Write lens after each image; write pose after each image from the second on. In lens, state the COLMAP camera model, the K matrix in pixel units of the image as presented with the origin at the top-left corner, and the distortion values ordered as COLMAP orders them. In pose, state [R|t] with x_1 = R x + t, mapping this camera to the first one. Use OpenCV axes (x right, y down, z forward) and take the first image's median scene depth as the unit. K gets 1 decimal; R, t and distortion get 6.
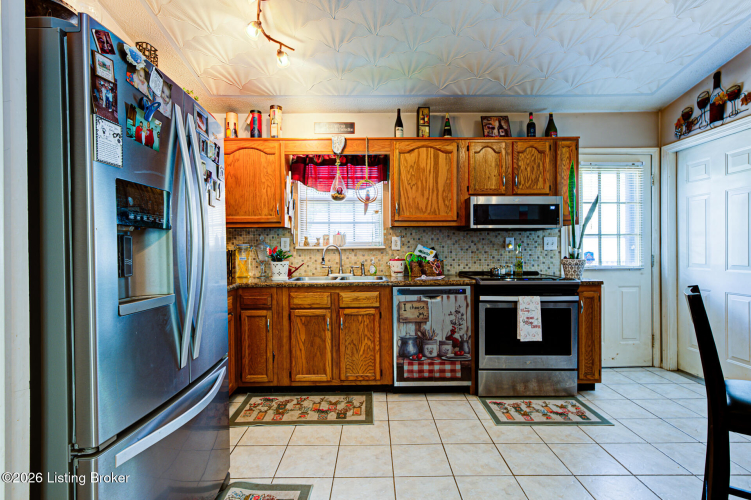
lens RADIAL K [[377.6, 0, 374.5], [0, 377.6, 248.4], [0, 0, 1]] dist [-0.001551, -0.000226]
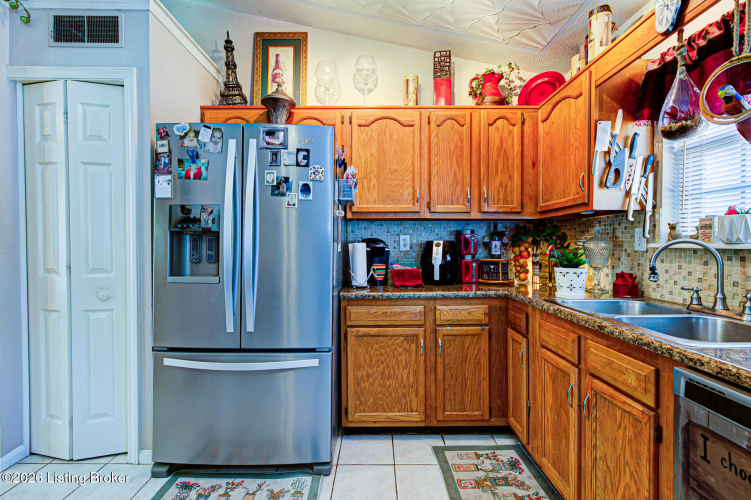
lens RADIAL K [[356.0, 0, 374.8], [0, 356.0, 250.3], [0, 0, 1]] dist [0.000225, 0.000121]
pose [[-0.021582, 0.020414, -0.999559, 0.358649], [-0.005283, 0.999775, 0.020532, -0.004192], [0.999753, 0.005723, -0.021469, 0.734402]]
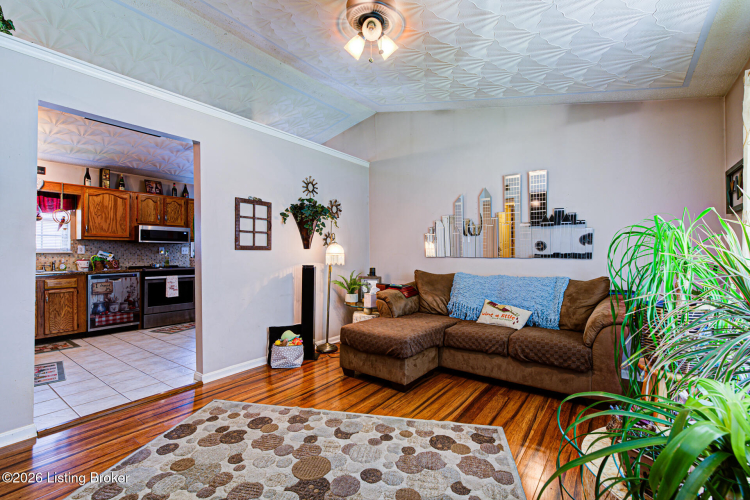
lens RADIAL K [[341.8, 0, 375.3], [0, 341.8, 250.8], [0, 0, 1]] dist [0.000147, 0.000012]
pose [[0.612171, 0.008958, 0.790675, -0.382214], [0.000174, 0.999934, -0.011463, 0.009175], [-0.790725, 0.007154, 0.612129, -1.003788]]
